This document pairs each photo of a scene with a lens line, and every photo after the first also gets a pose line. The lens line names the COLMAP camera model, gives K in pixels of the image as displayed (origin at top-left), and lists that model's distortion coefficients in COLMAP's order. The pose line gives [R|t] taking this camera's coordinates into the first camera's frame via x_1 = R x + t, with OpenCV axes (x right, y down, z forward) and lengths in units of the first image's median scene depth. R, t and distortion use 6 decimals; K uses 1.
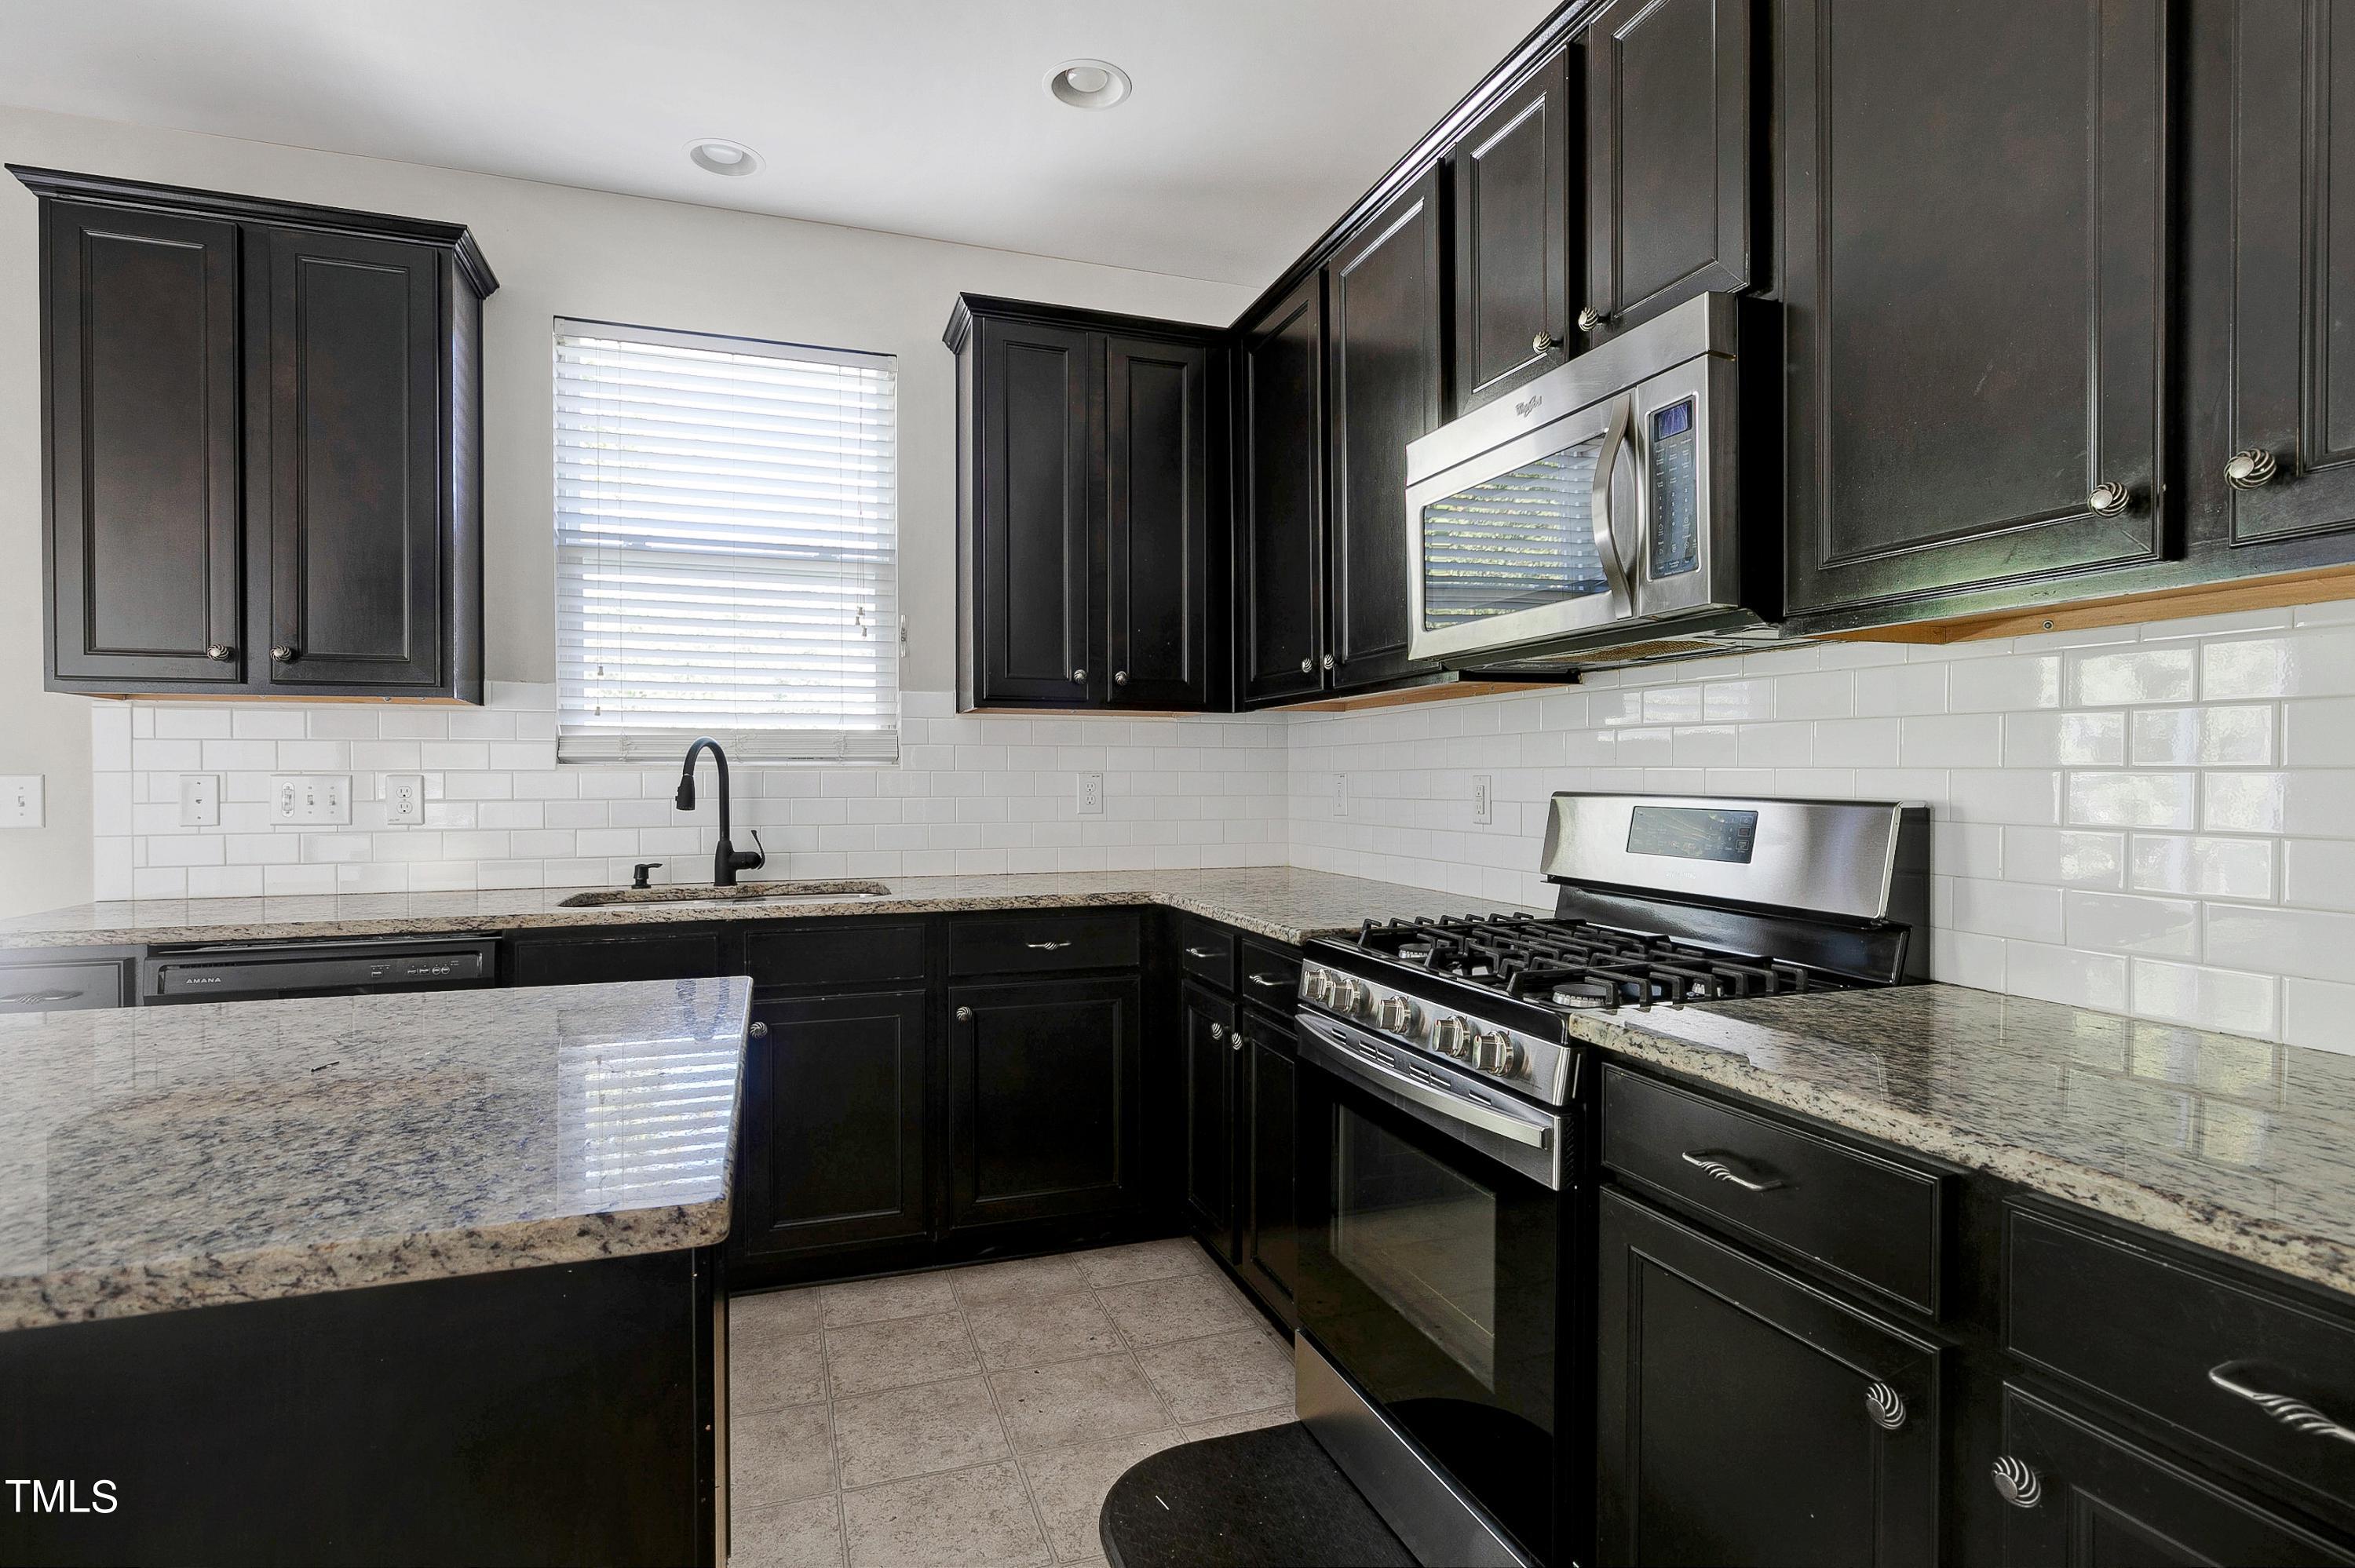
lens RADIAL K [[1169.3, 0, 1174.0], [0, 1169.3, 788.6], [0, 0, 1]] dist [-0.001036, 0.000413]
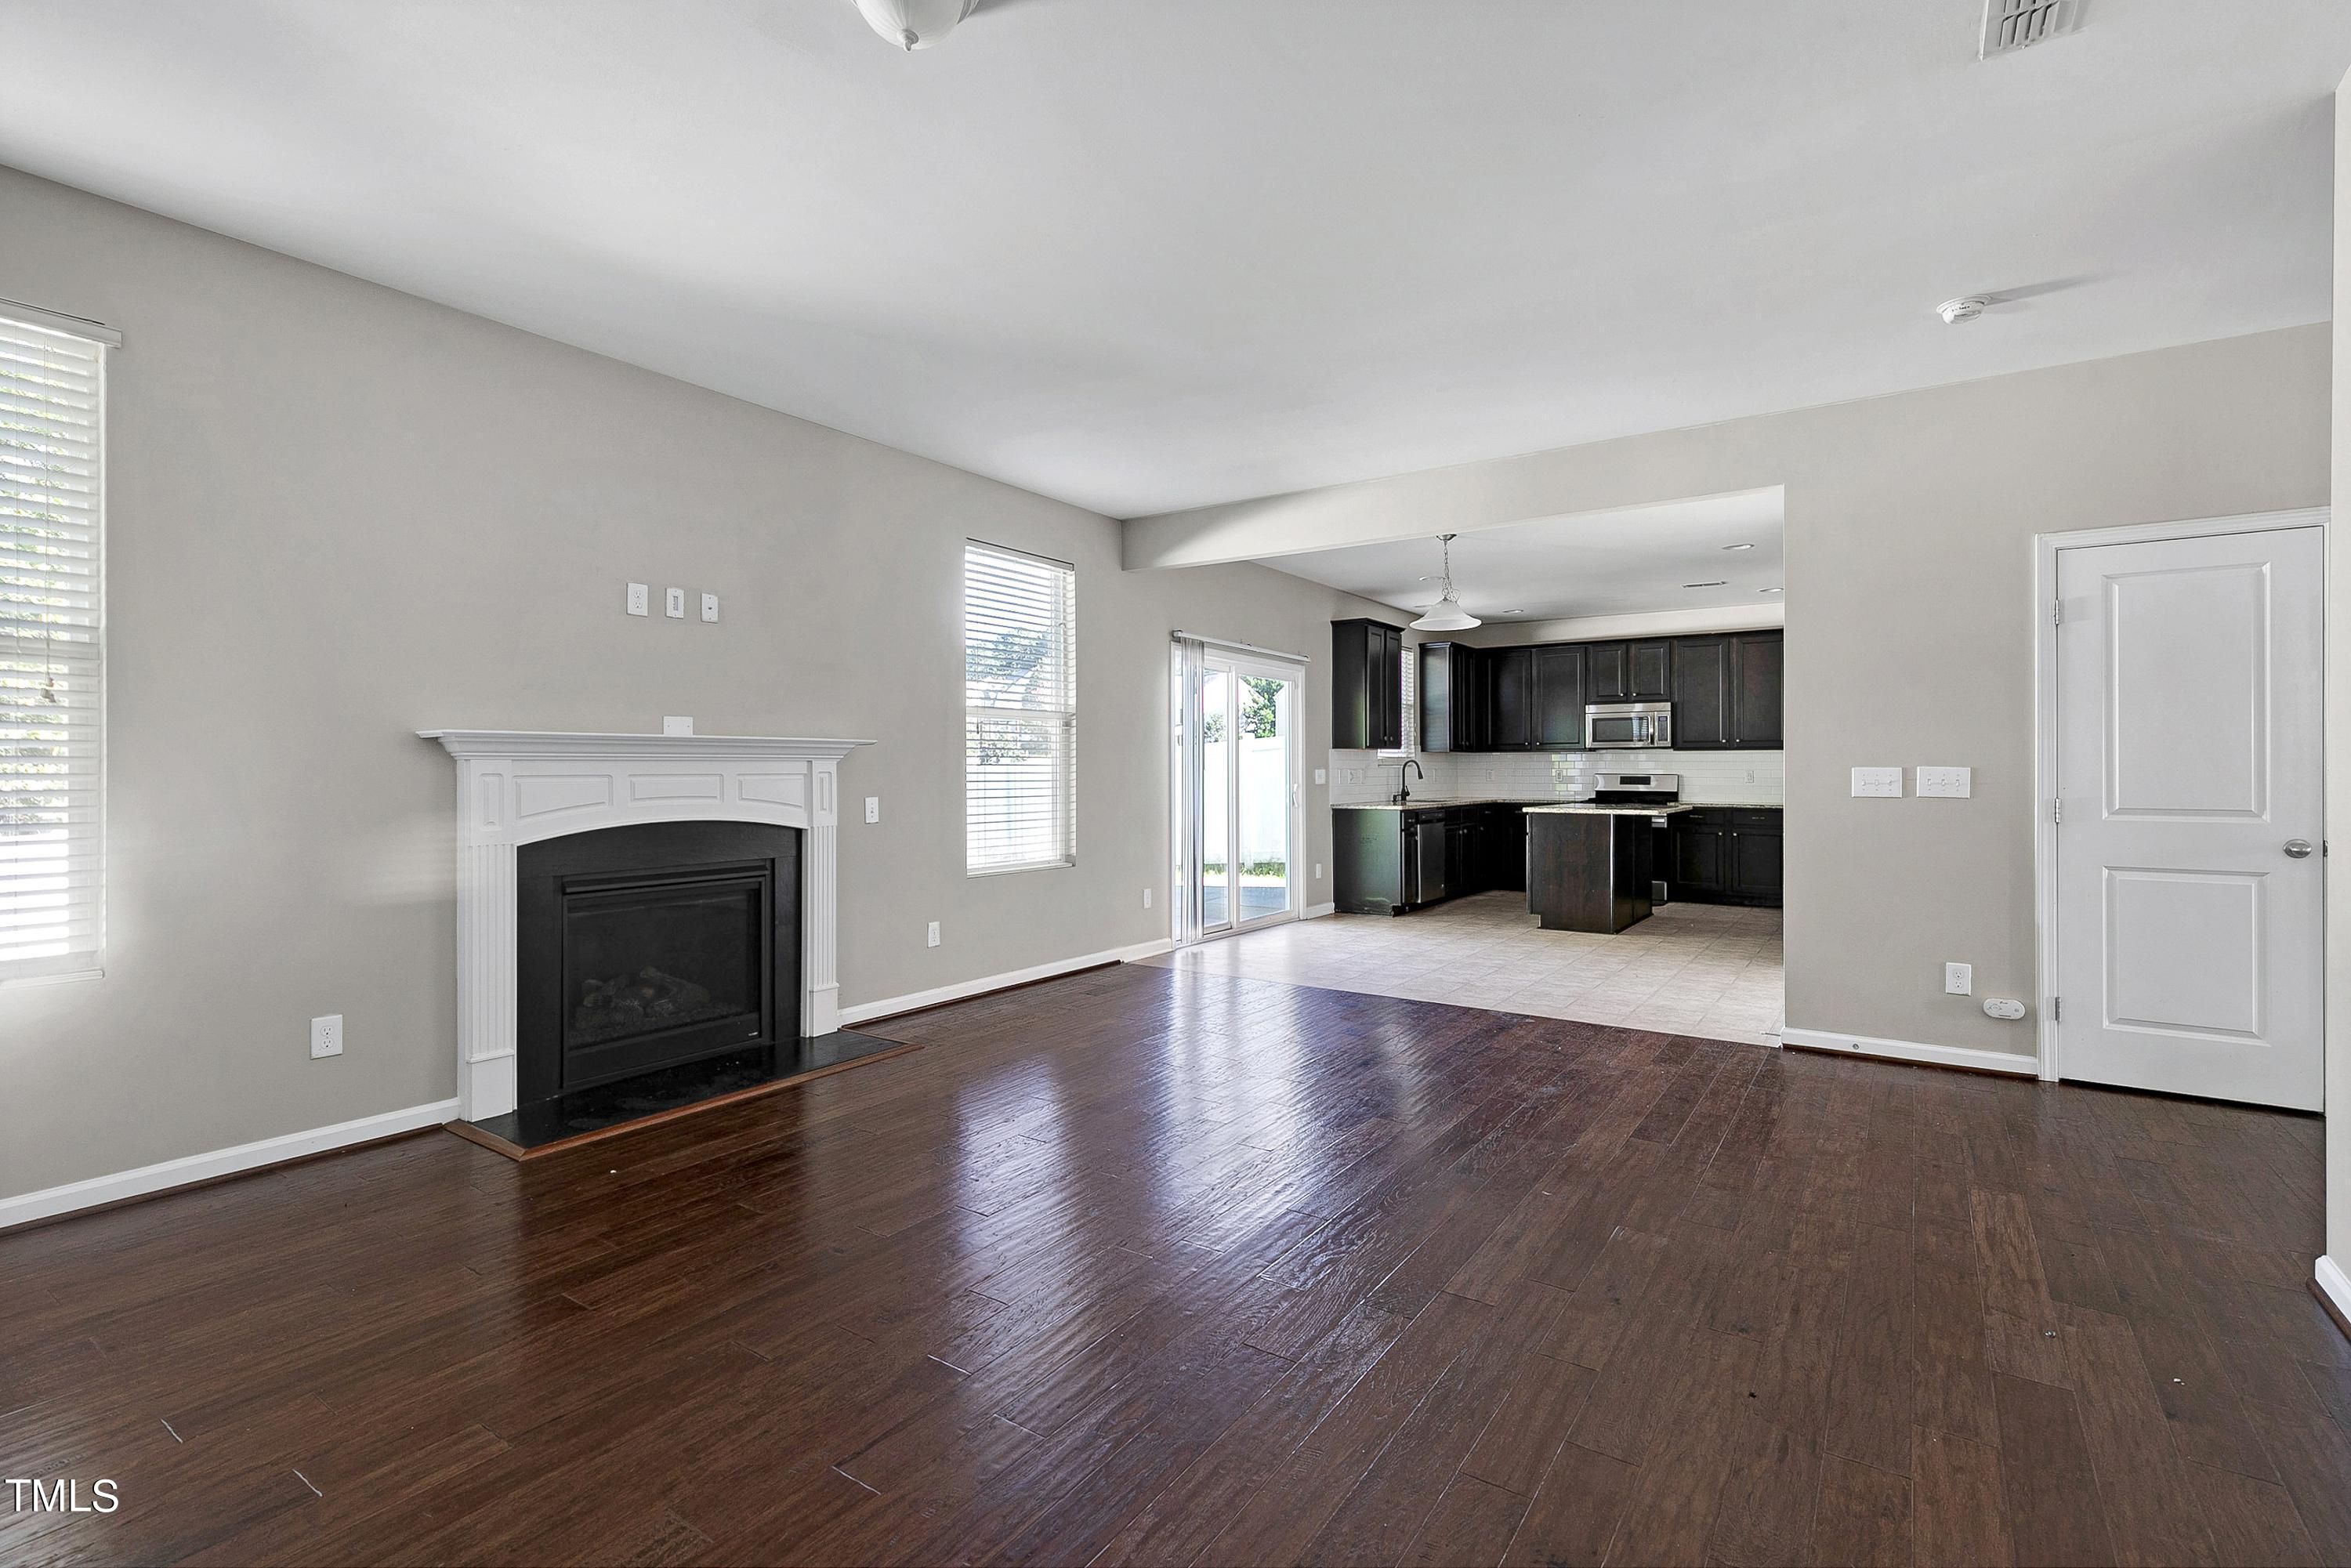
lens RADIAL K [[1084.5, 0, 1177.7], [0, 1084.5, 771.7], [0, 0, 1]] dist [0.013980, -0.000012]
pose [[0.801382, 0.000691, 0.598153, -3.346466], [0.005023, 0.999956, -0.007884, 0.019675], [-0.598132, 0.009323, 0.801343, -1.417473]]
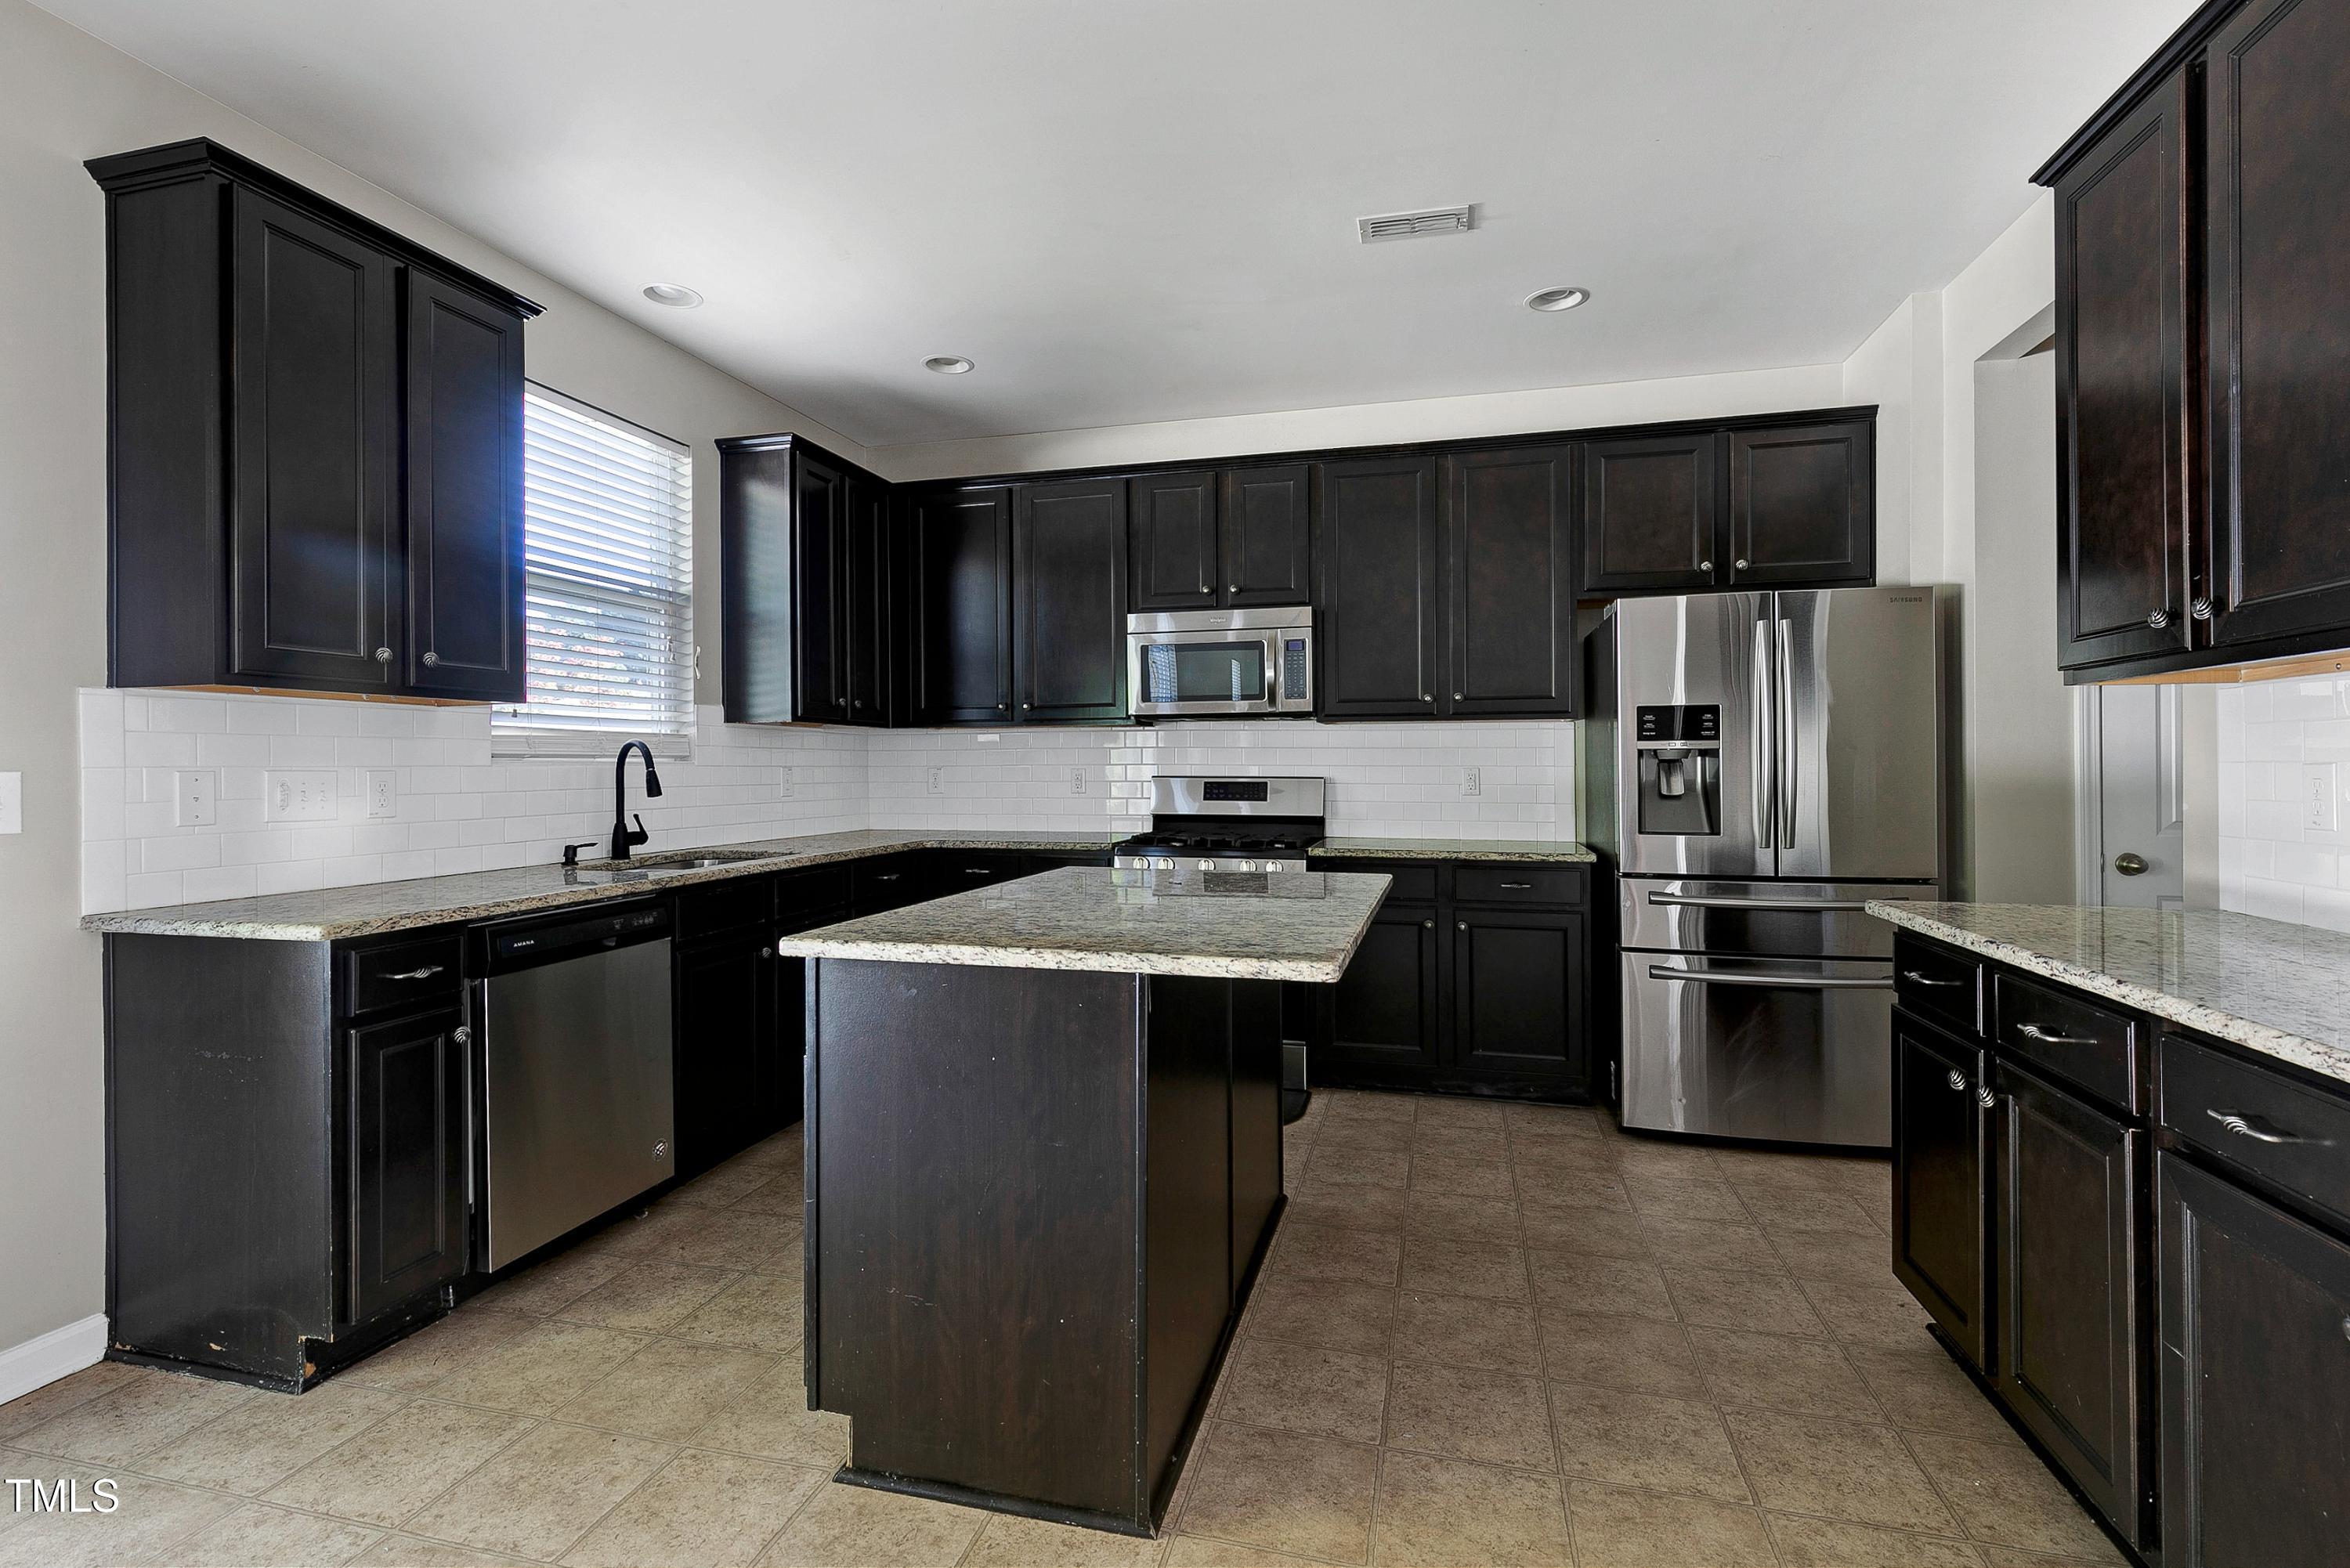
lens RADIAL K [[1084.0, 0, 1160.0], [0, 1084.0, 769.9], [0, 0, 1]] dist [0.013980, -0.000012]
pose [[0.563929, -0.002914, 0.825818, -1.161579], [0.010345, 0.999940, -0.003536, -0.001359], [-0.825759, 0.010537, 0.563925, -0.131905]]
